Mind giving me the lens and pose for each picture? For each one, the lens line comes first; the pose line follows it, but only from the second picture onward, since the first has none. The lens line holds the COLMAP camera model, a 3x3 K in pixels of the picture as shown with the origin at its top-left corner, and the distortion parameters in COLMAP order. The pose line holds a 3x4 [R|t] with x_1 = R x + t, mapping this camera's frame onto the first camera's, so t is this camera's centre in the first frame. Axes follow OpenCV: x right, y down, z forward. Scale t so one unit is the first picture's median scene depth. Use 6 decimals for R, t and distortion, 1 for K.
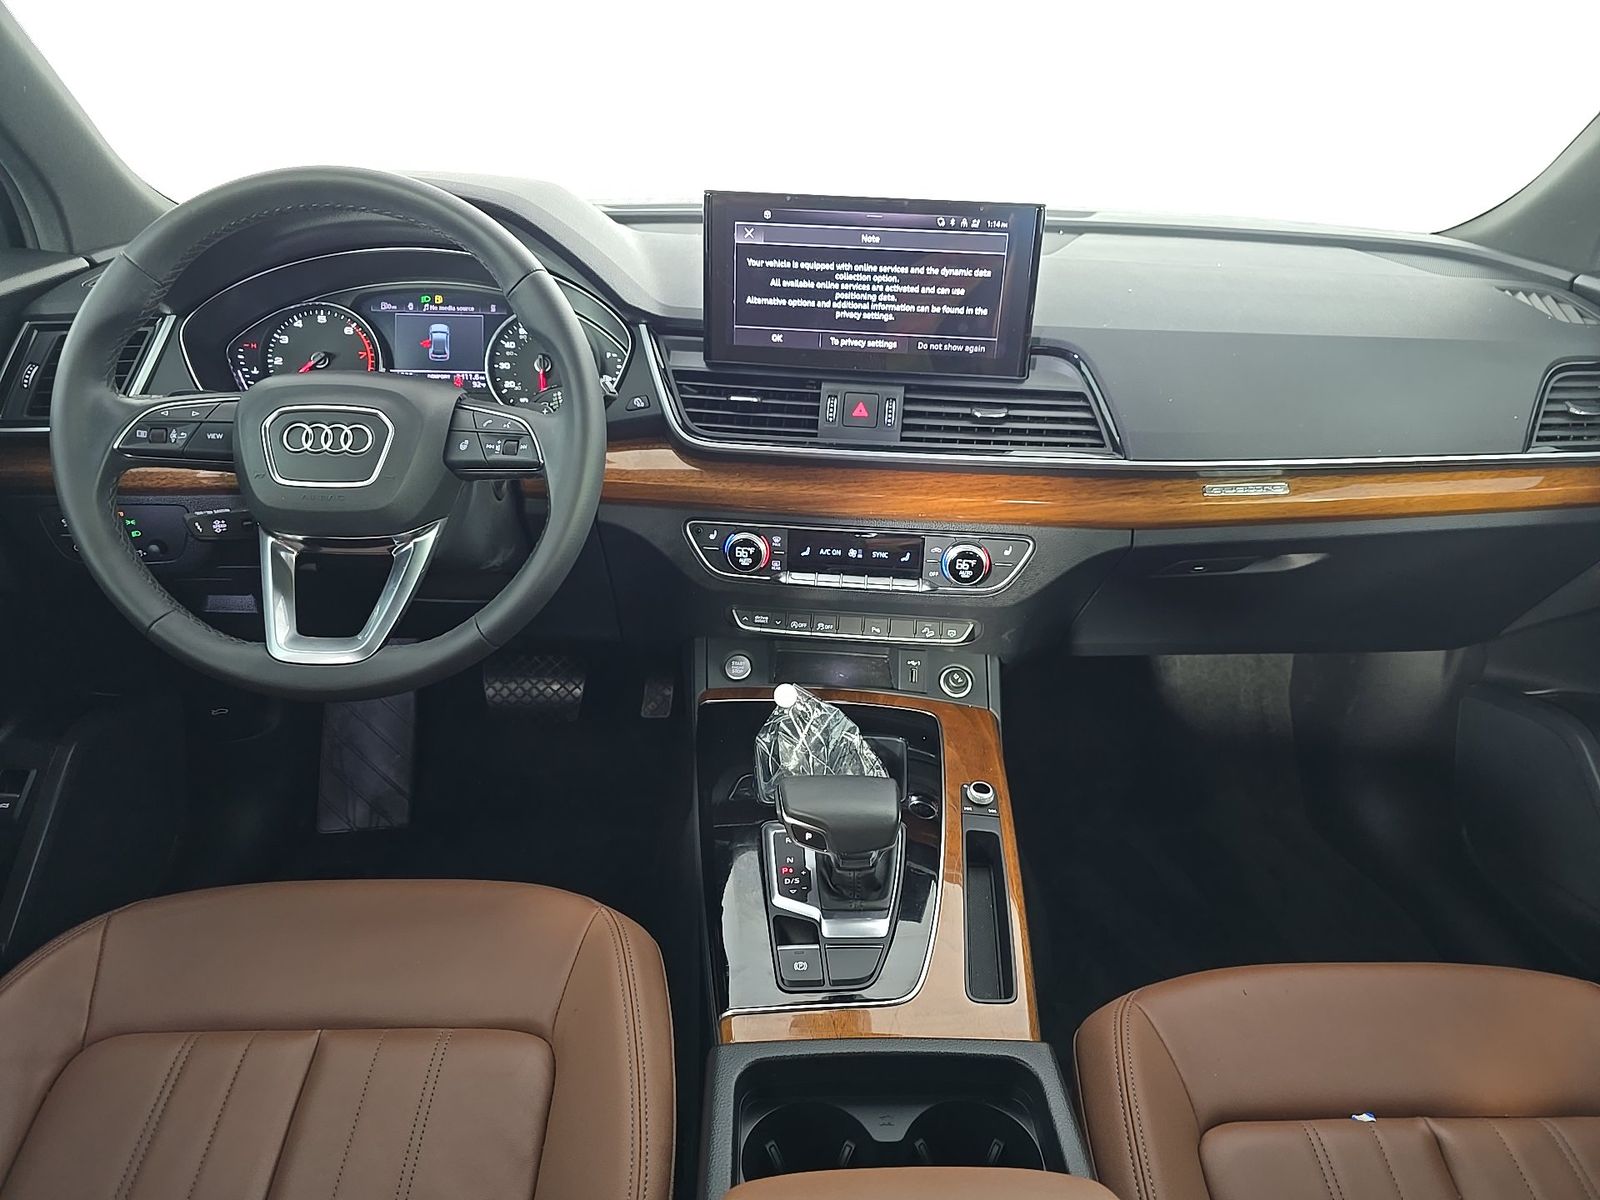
lens RADIAL K [[983.8, 0, 800.0], [0, 983.8, 600.0], [0, 0, 1]] dist [-0.019959, -0.018501]
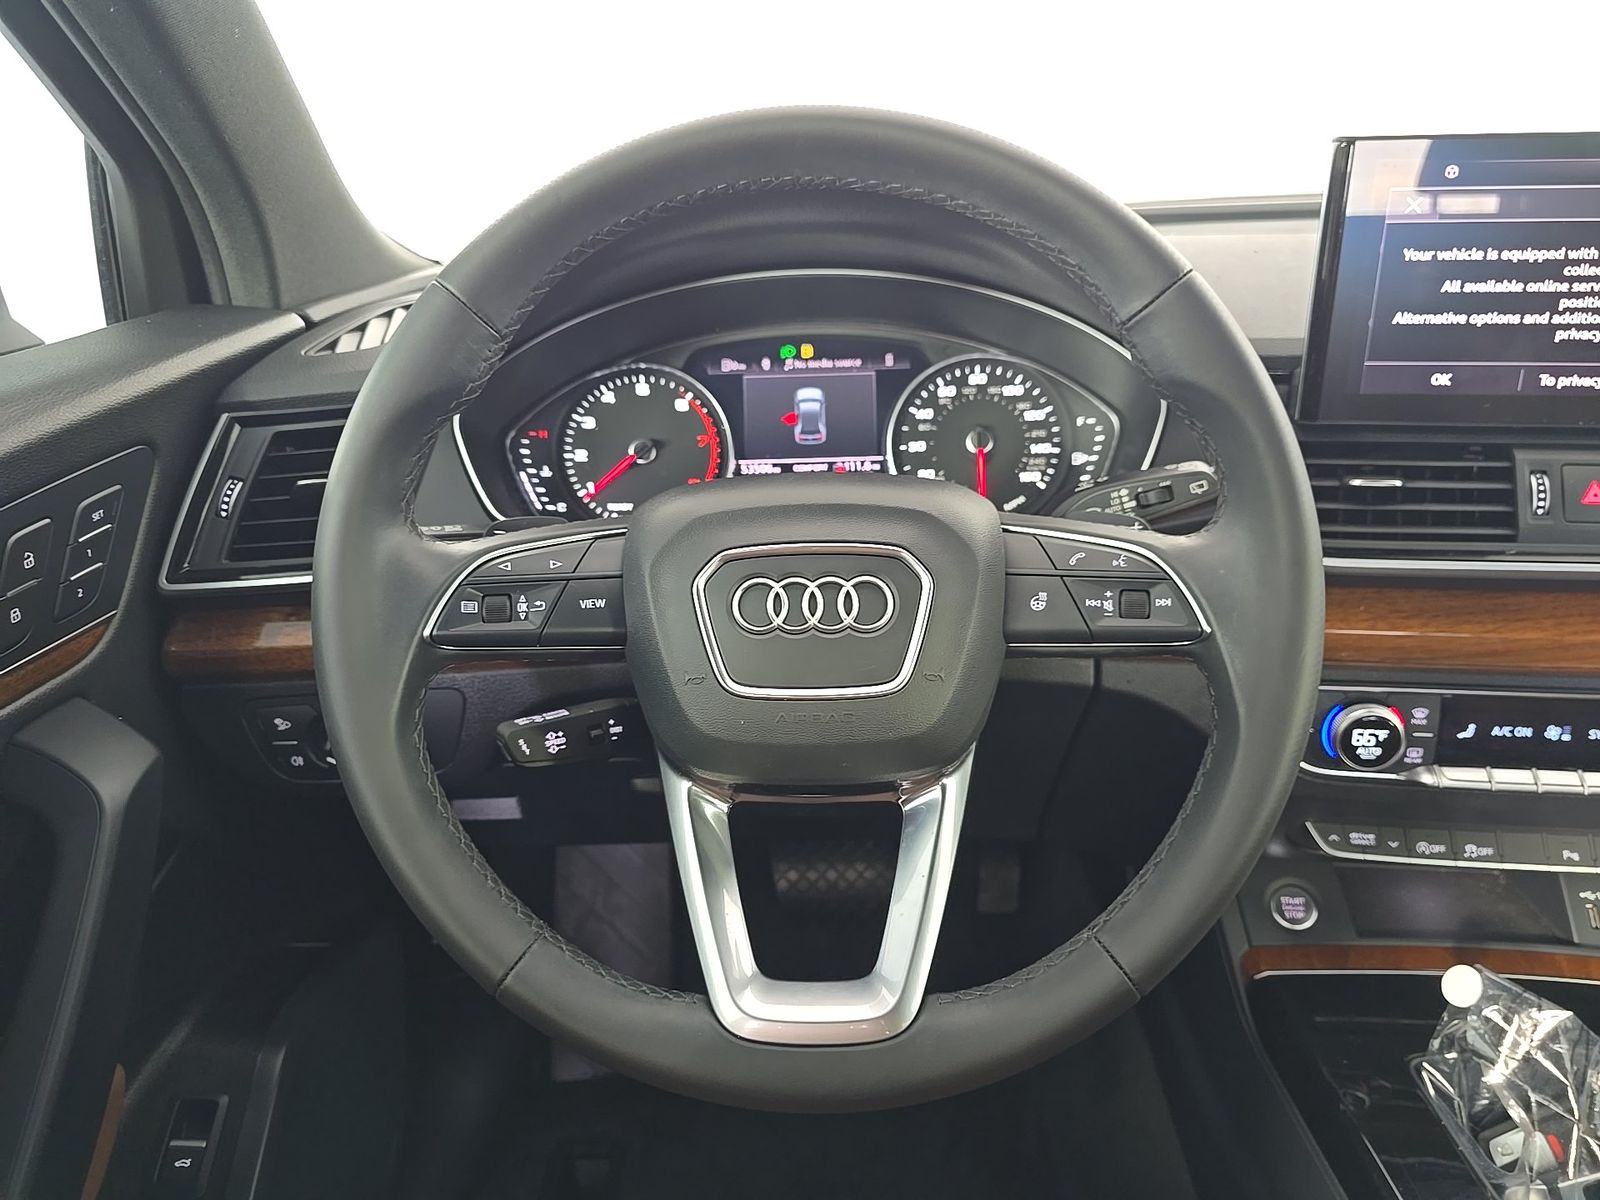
lens RADIAL K [[1057.4, 0, 800.0], [0, 1057.4, 600.0], [0, 0, 1]] dist [0.002917, -0.052537]
pose [[0.993987, -0.037182, -0.102990, -0.328914], [0.030106, 0.997132, -0.069430, -0.097456], [0.105277, 0.065912, 0.992256, 0.326217]]
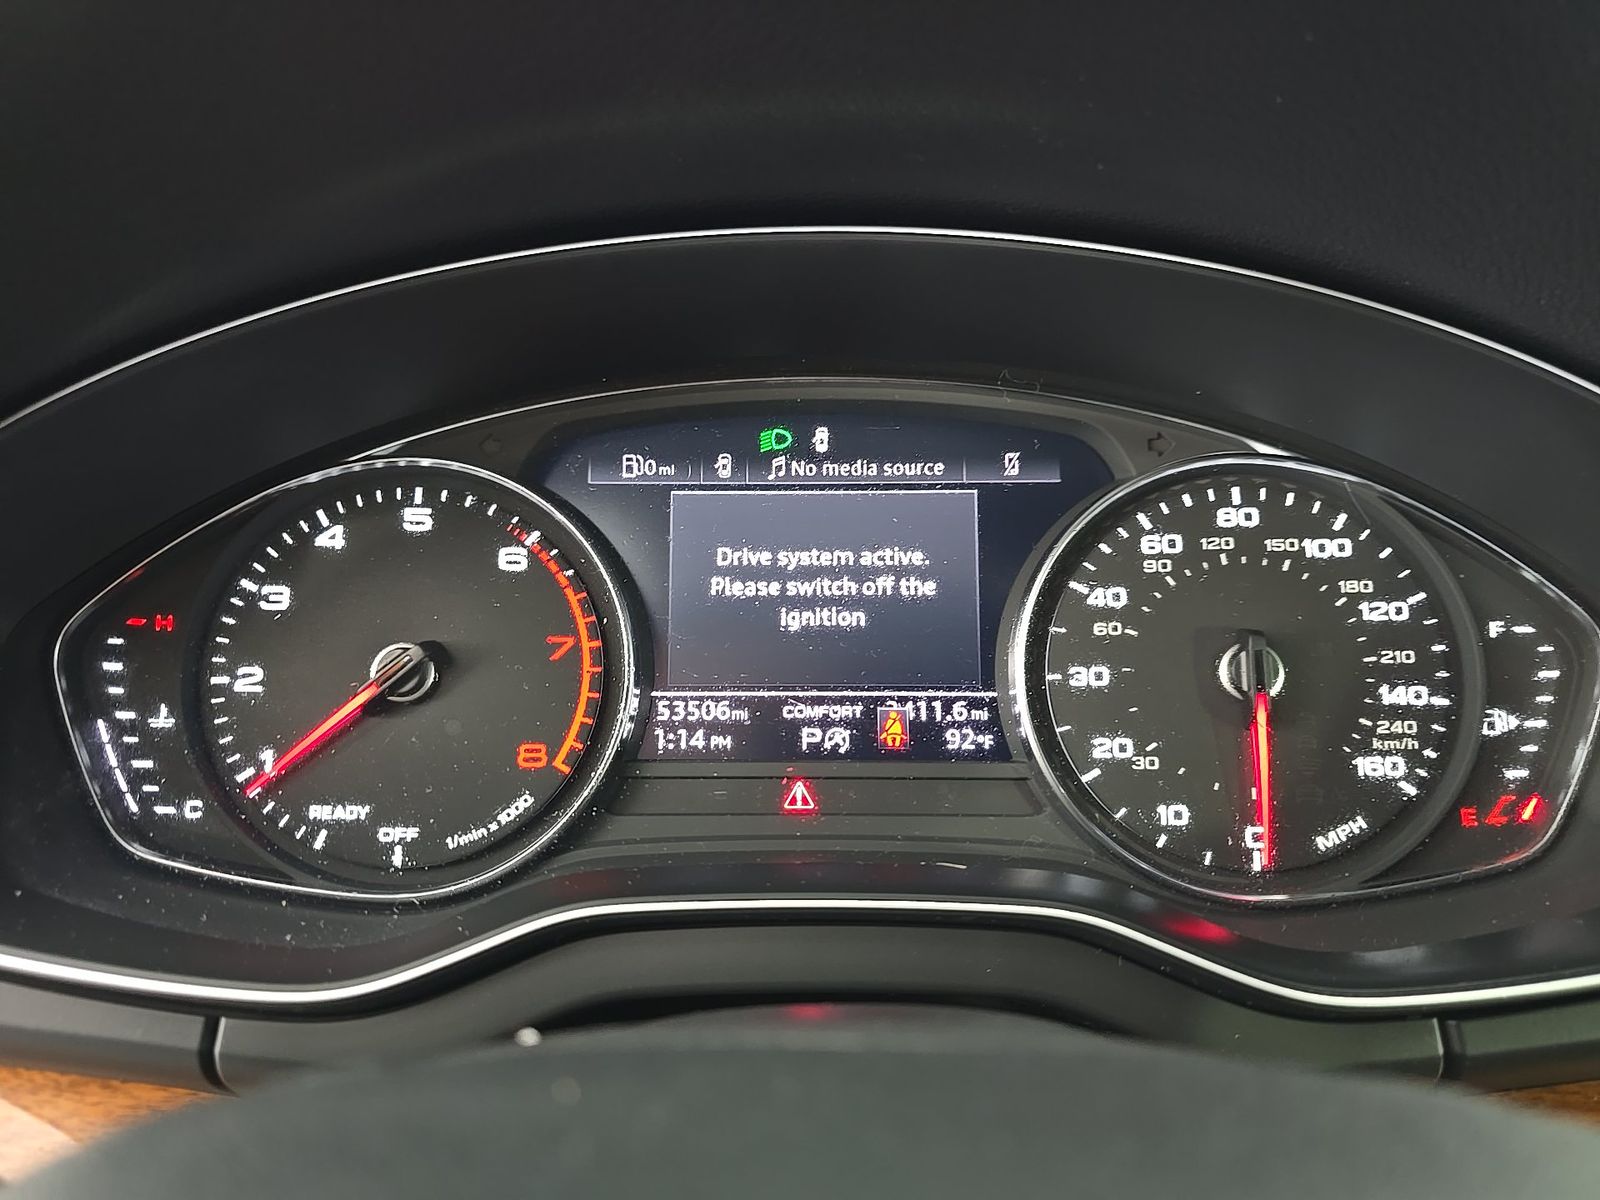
lens RADIAL K [[983.8, 0, 800.0], [0, 983.8, 600.0], [0, 0, 1]] dist [-0.019959, -0.018501]
pose [[0.995713, -0.020035, -0.090295, -0.375500], [0.005518, 0.987386, -0.158233, -0.231386], [0.092327, 0.157057, 0.983264, 0.777295]]
